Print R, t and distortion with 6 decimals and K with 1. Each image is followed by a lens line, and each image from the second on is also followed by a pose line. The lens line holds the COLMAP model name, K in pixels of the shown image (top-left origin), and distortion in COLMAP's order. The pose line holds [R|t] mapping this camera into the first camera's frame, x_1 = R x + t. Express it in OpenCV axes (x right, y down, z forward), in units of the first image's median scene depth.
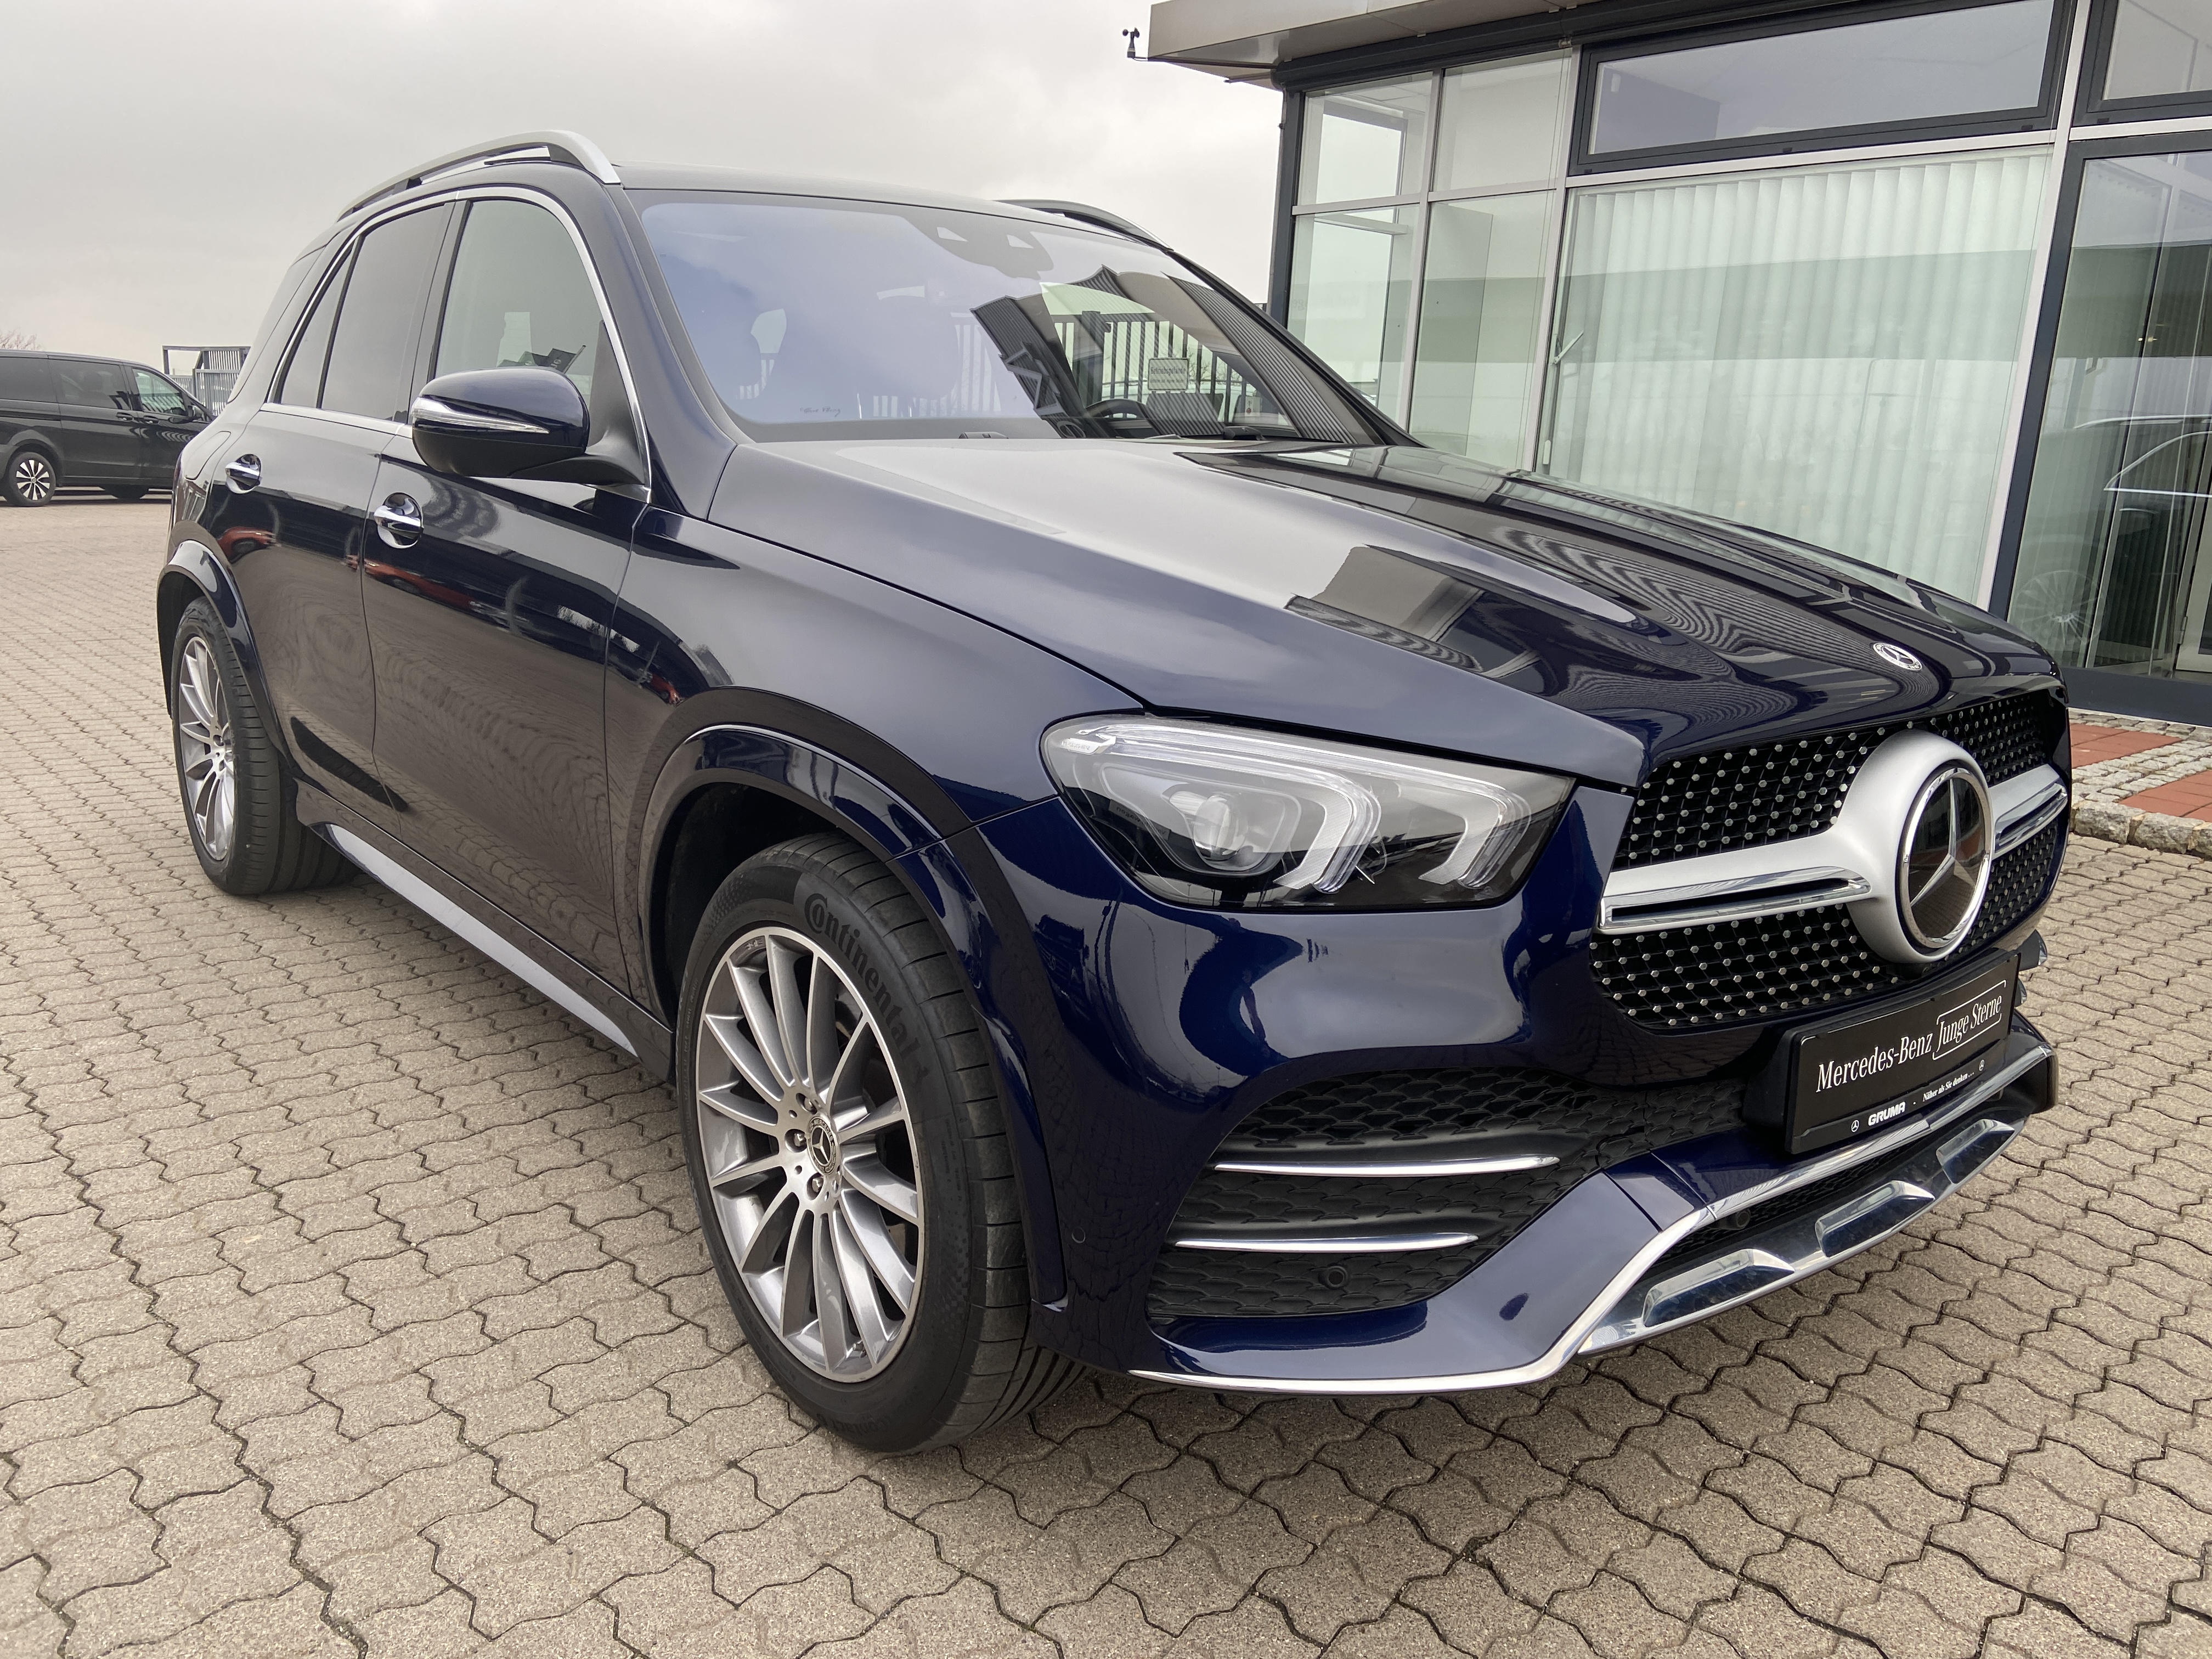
lens RADIAL K [[1669.1, 0, 1087.4], [0, 1669.1, 825.0], [0, 0, 1]] dist [0.100712, -0.116839]
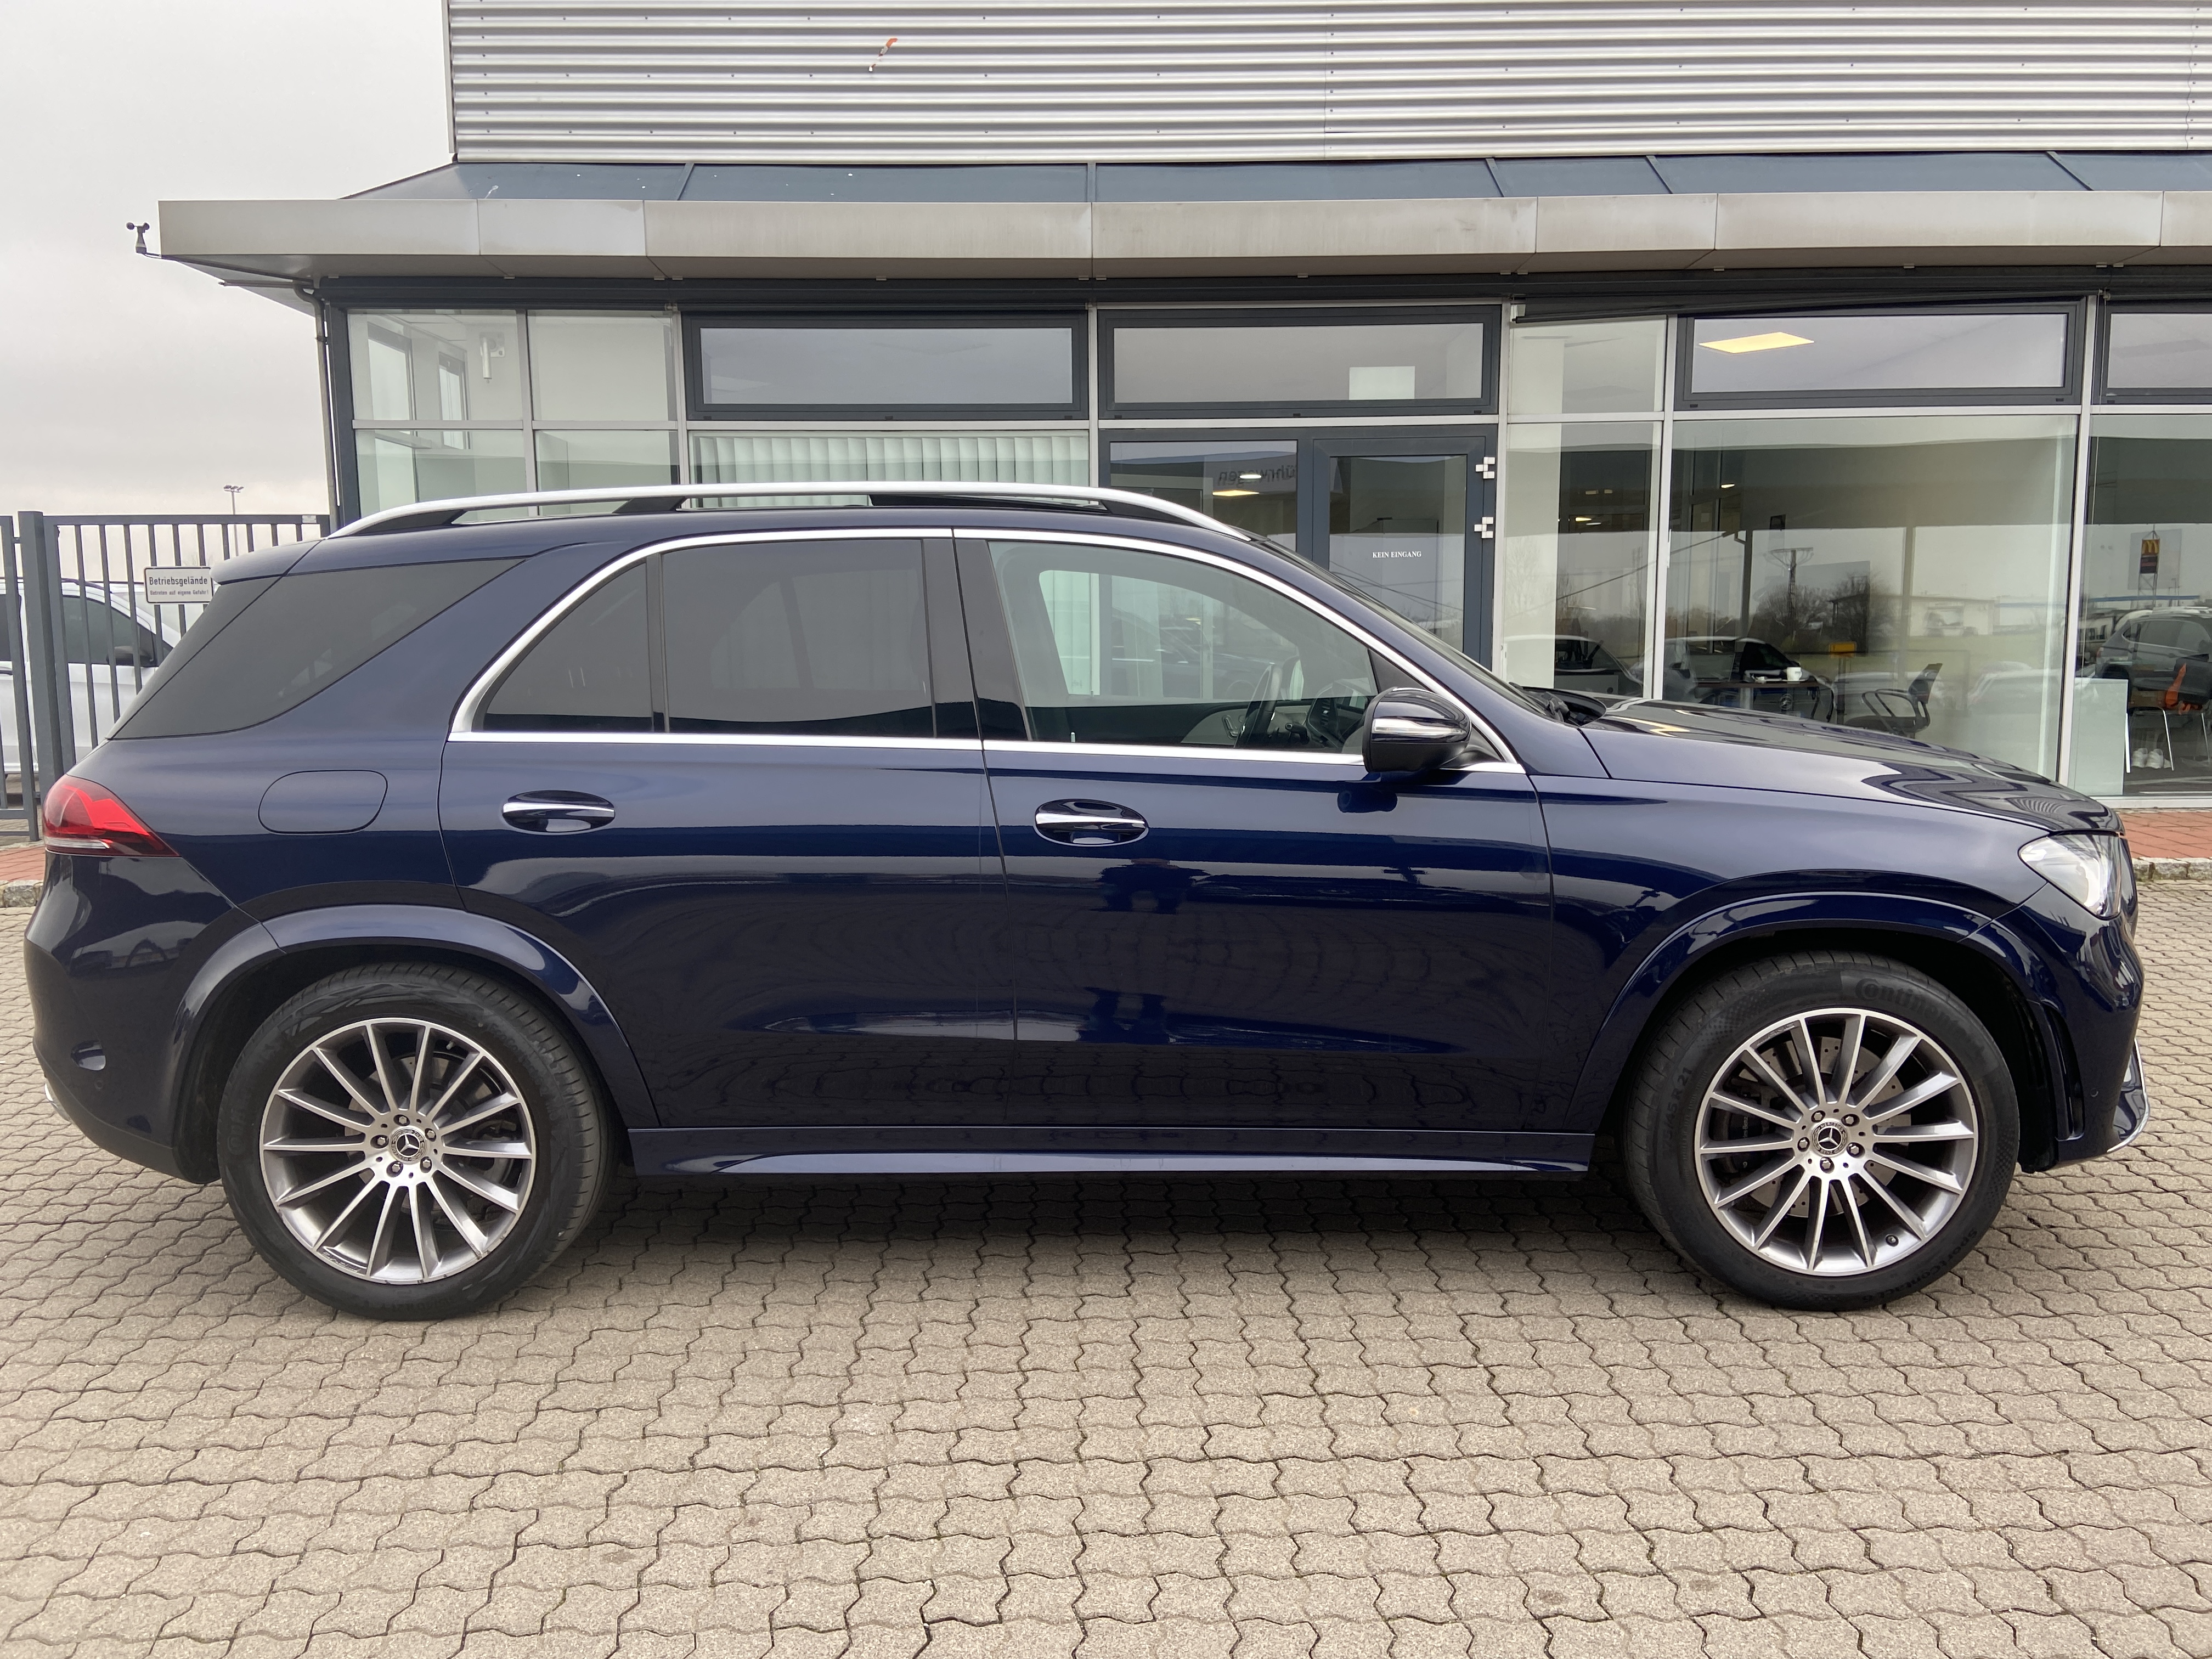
lens RADIAL K [[1669.1, 0, 1105.4], [0, 1669.1, 826.8], [0, 0, 1]] dist [0.100712, -0.116839]
pose [[0.640820, -0.143407, 0.754178, -0.999594], [0.210484, 0.977572, 0.007039, -0.147522], [-0.738273, 0.154231, 0.656632, 0.209095]]
